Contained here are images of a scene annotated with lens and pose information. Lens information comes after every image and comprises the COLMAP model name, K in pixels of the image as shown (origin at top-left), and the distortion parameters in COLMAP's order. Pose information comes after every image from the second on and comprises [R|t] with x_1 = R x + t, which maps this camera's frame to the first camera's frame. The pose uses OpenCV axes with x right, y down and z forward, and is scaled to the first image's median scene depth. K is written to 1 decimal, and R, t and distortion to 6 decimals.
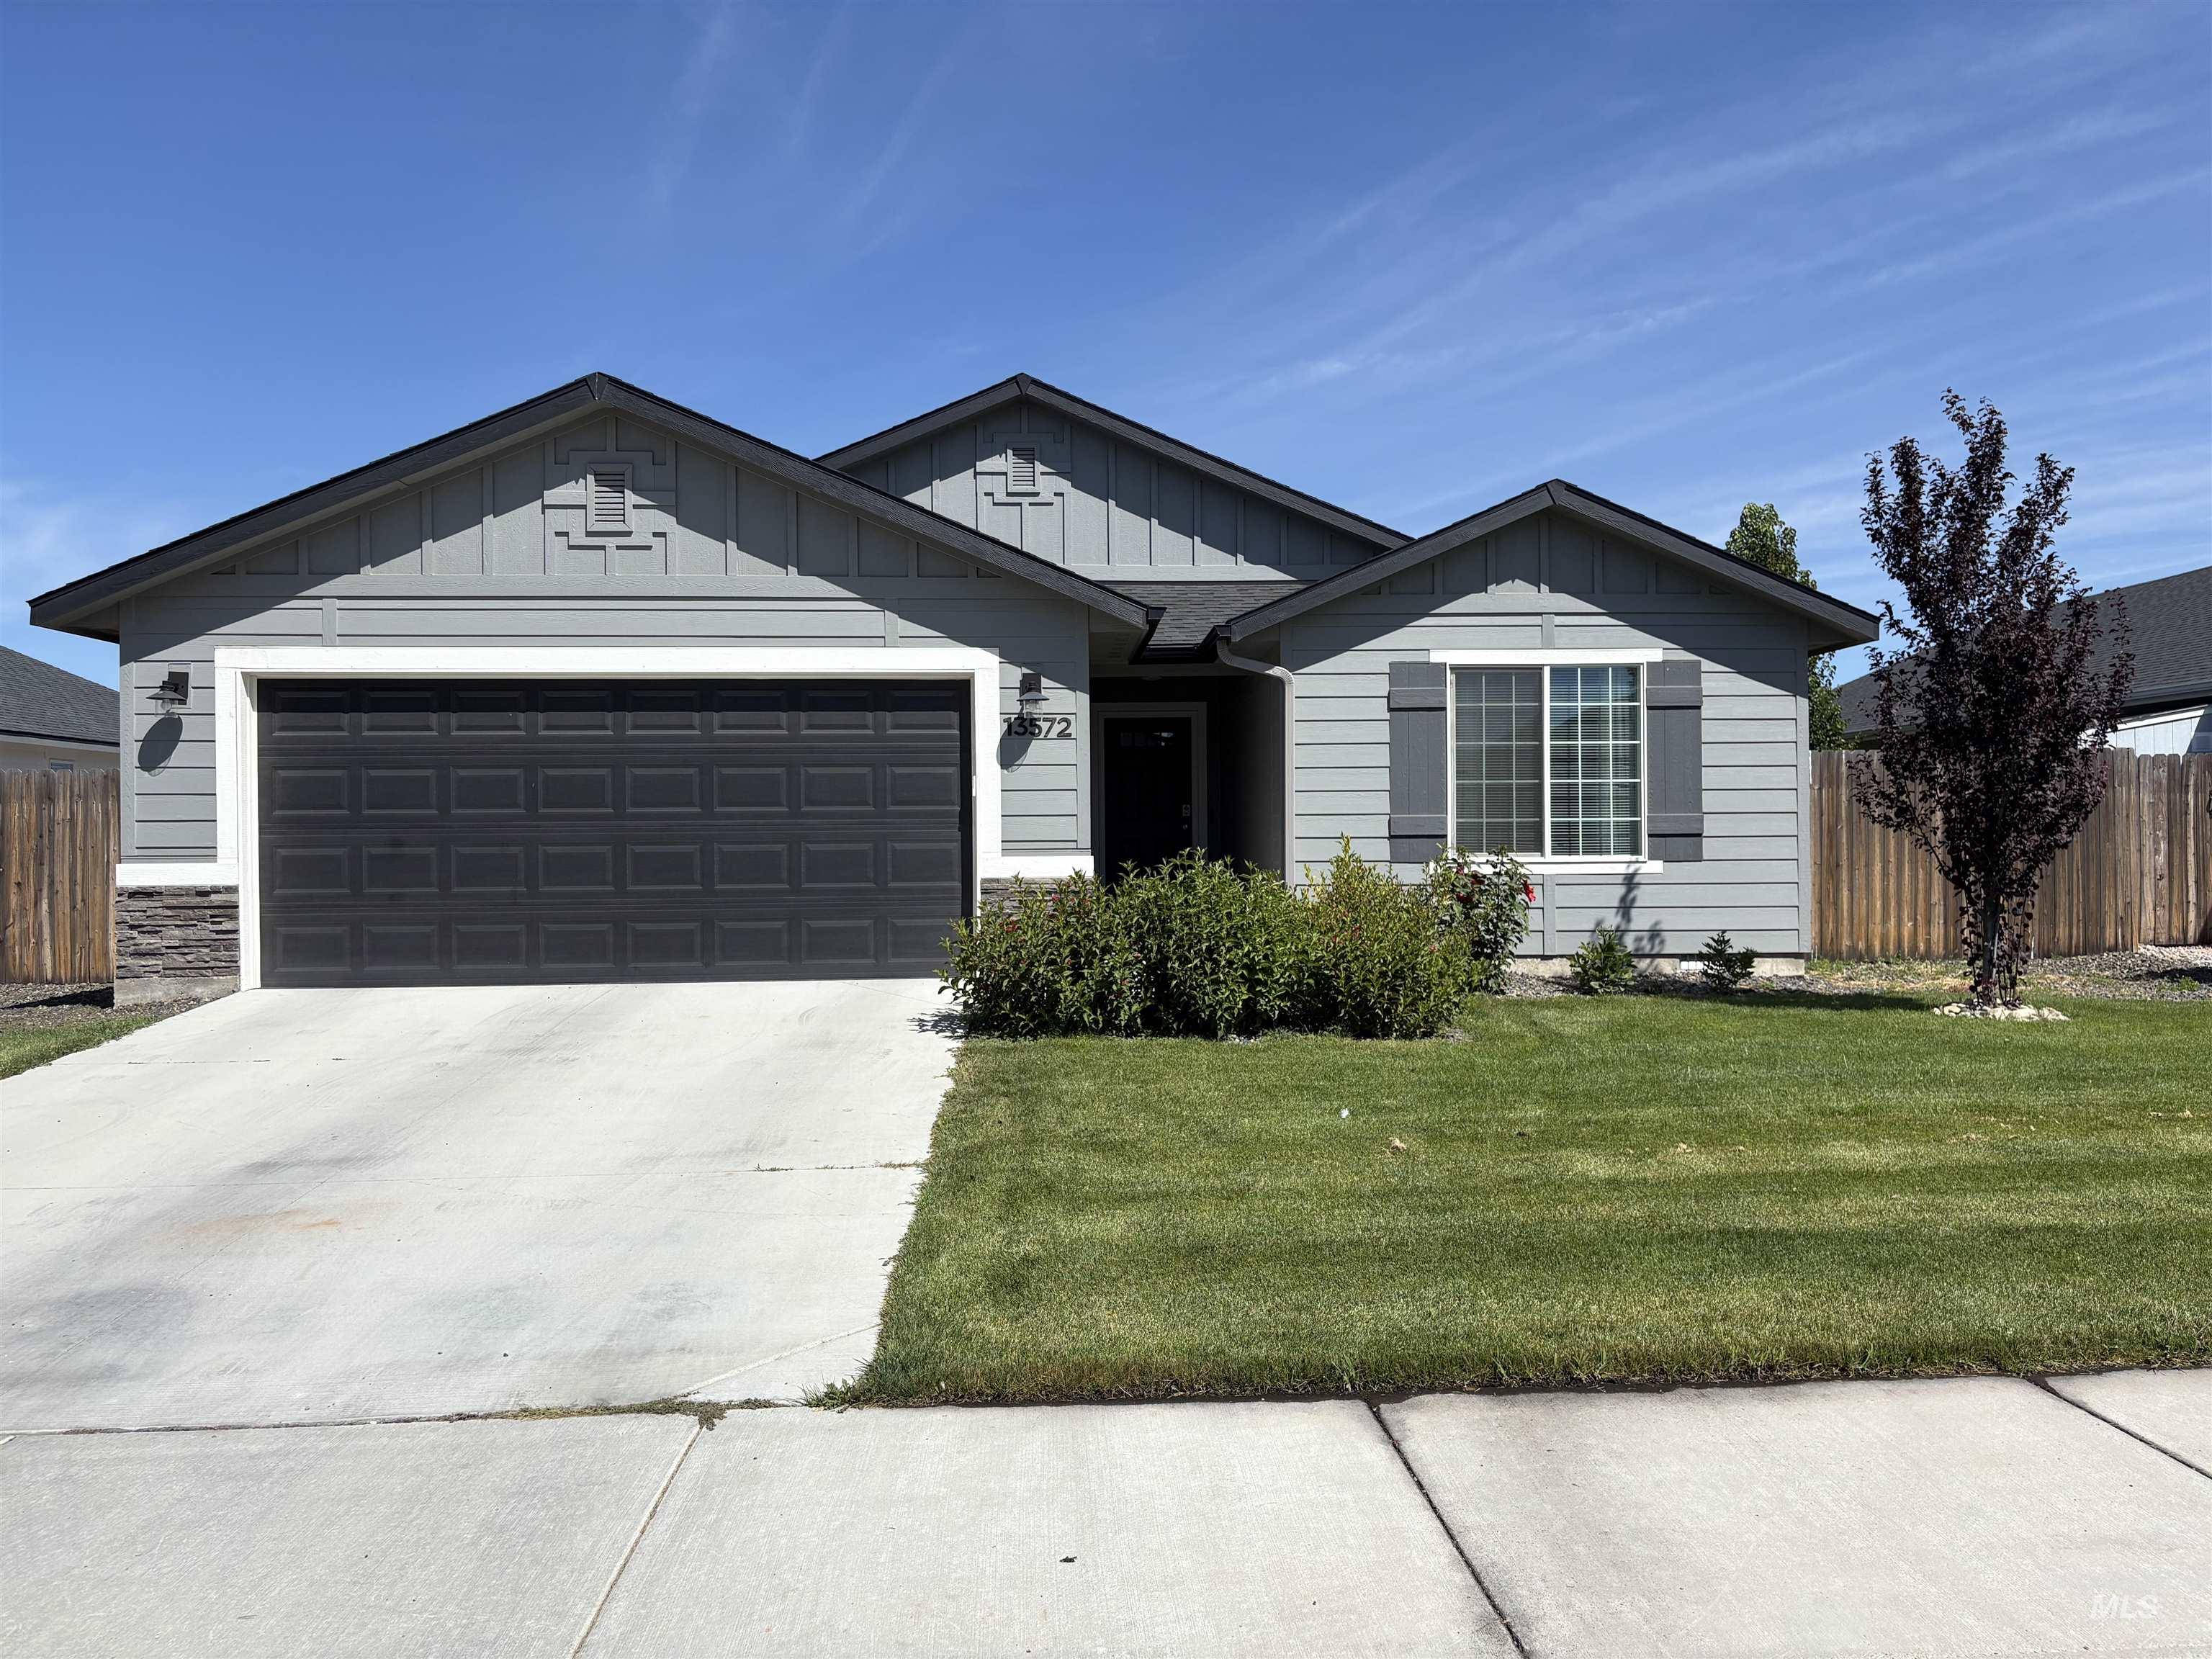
lens RADIAL K [[1662.3, 0, 1111.7], [0, 1662.3, 830.2], [0, 0, 1]] dist [0.021404, -0.009000]
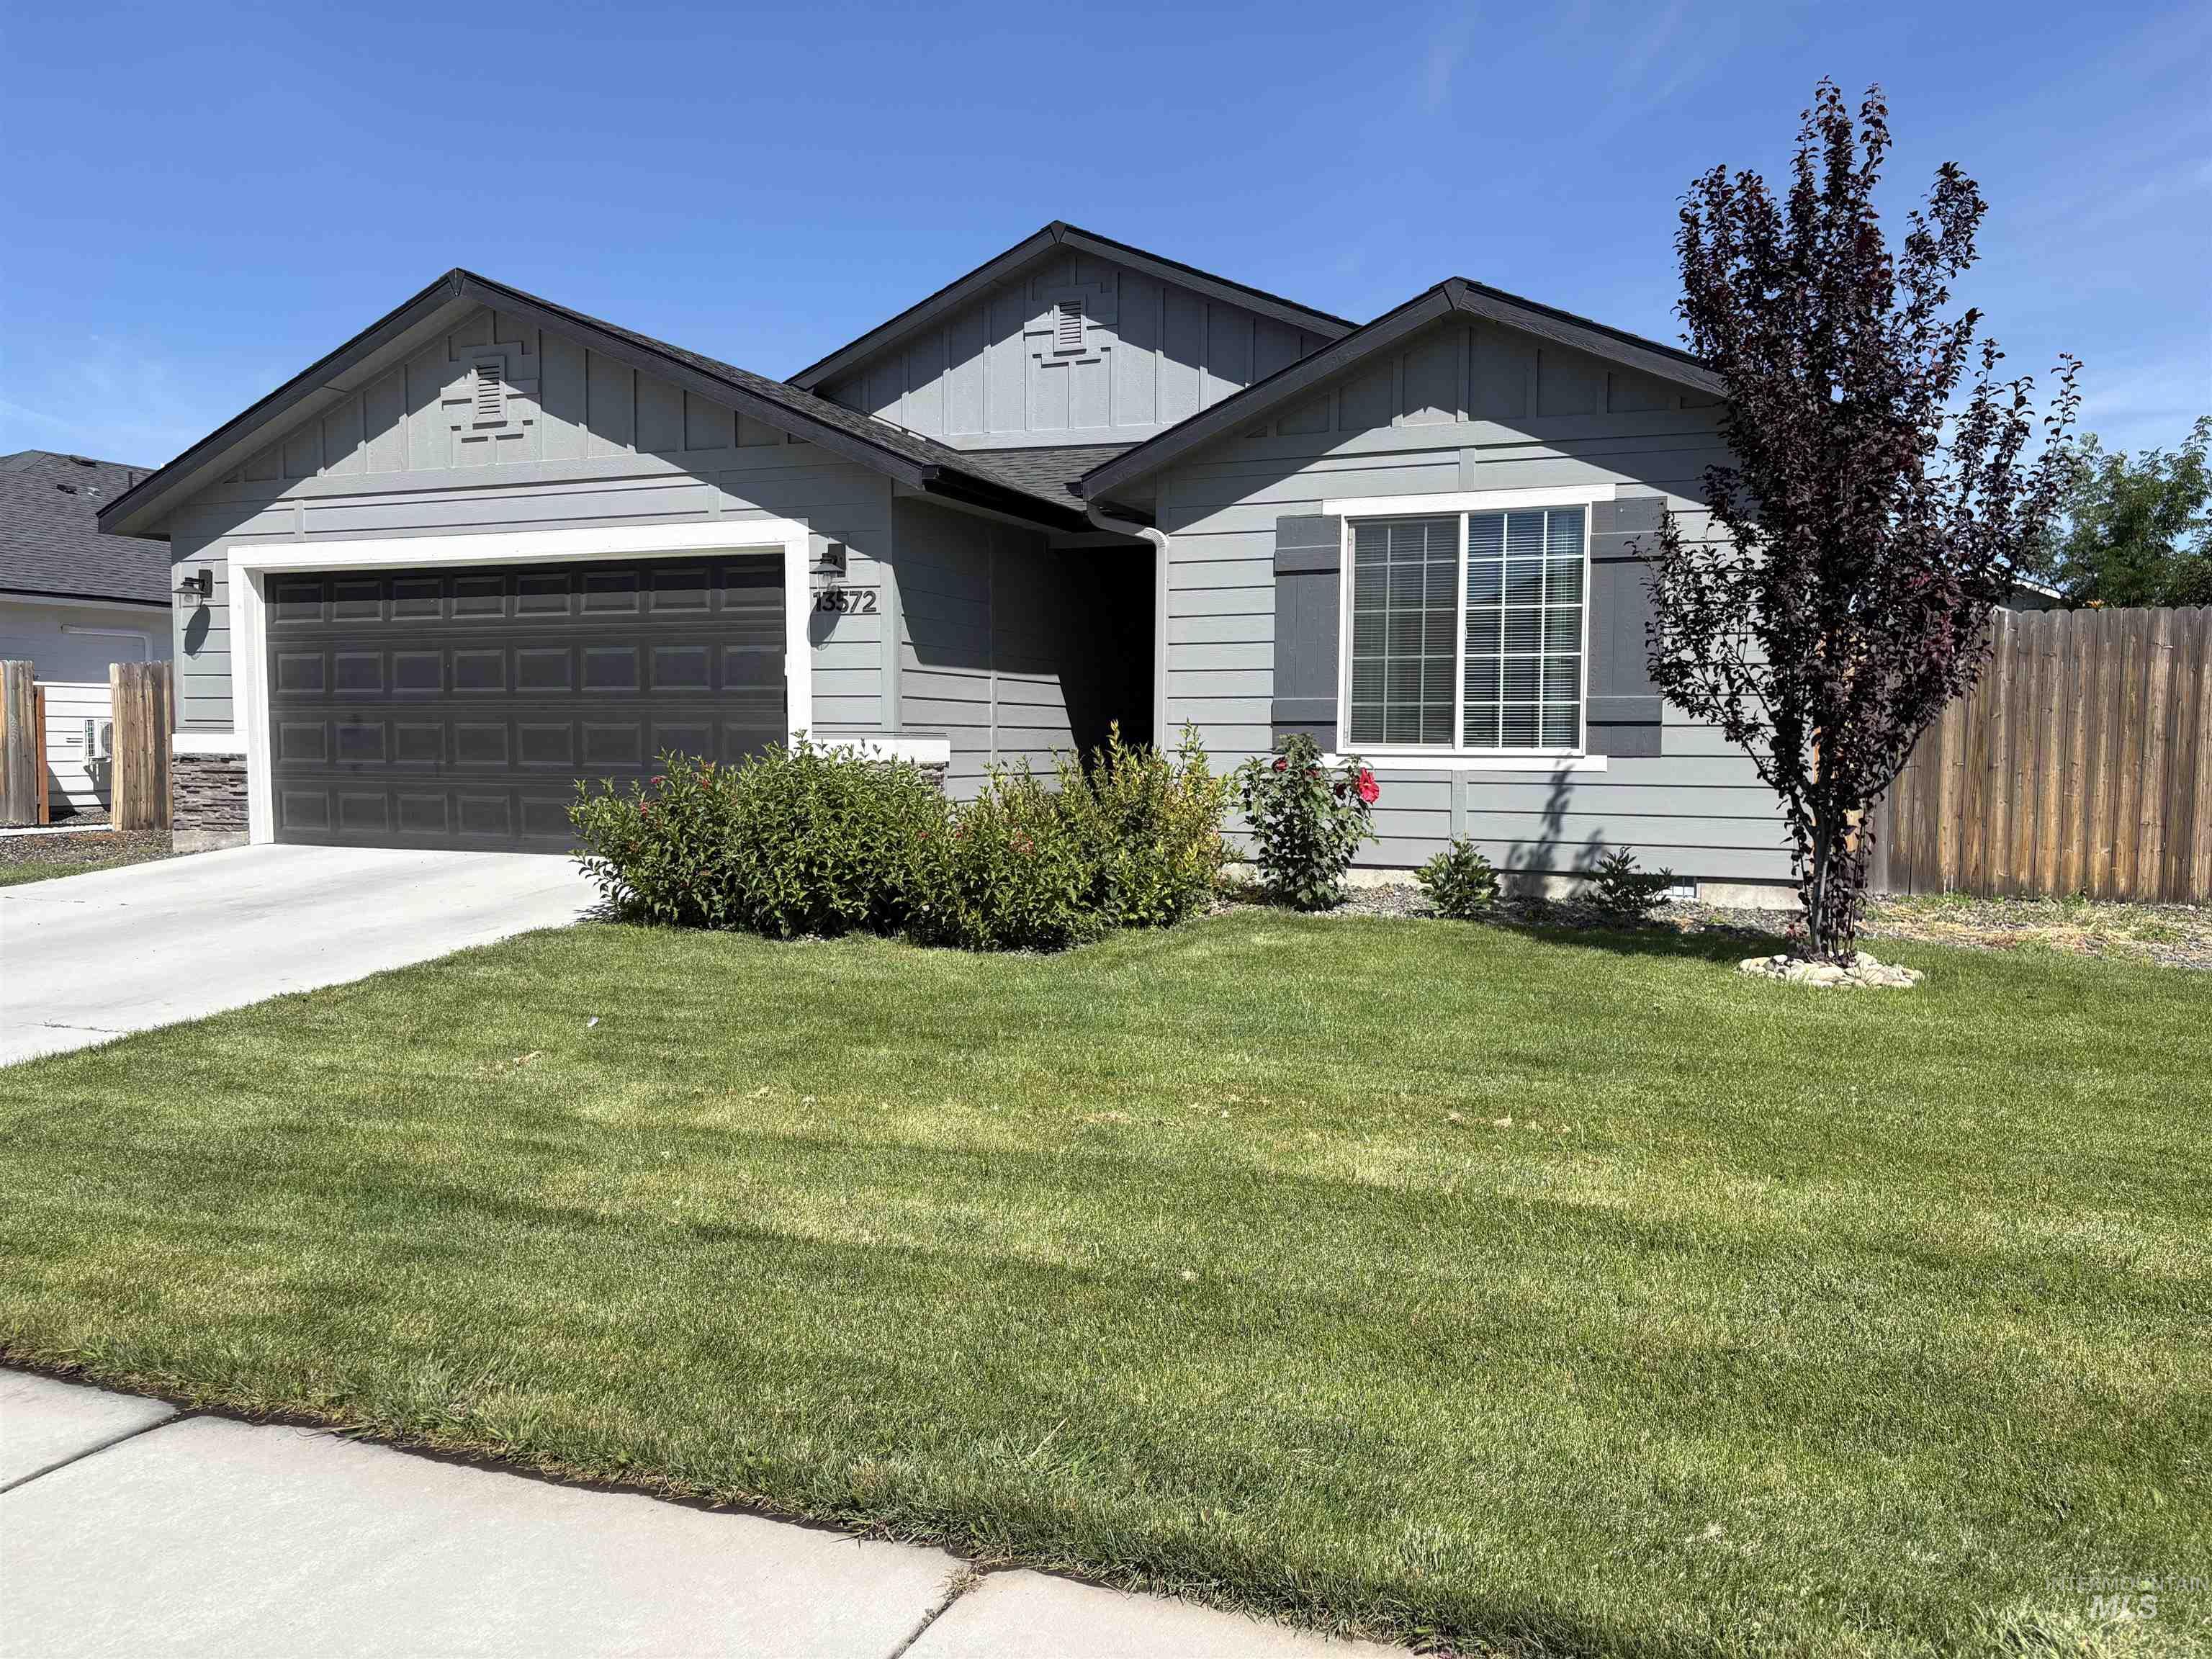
lens RADIAL K [[1662.3, 0, 1108.7], [0, 1662.3, 832.2], [0, 0, 1]] dist [0.021404, -0.009000]
pose [[0.903352, 0.037238, -0.427281, 0.476869], [-0.008530, 0.997587, 0.068907, 0.002164], [0.428816, -0.058603, 0.901489, 0.192936]]
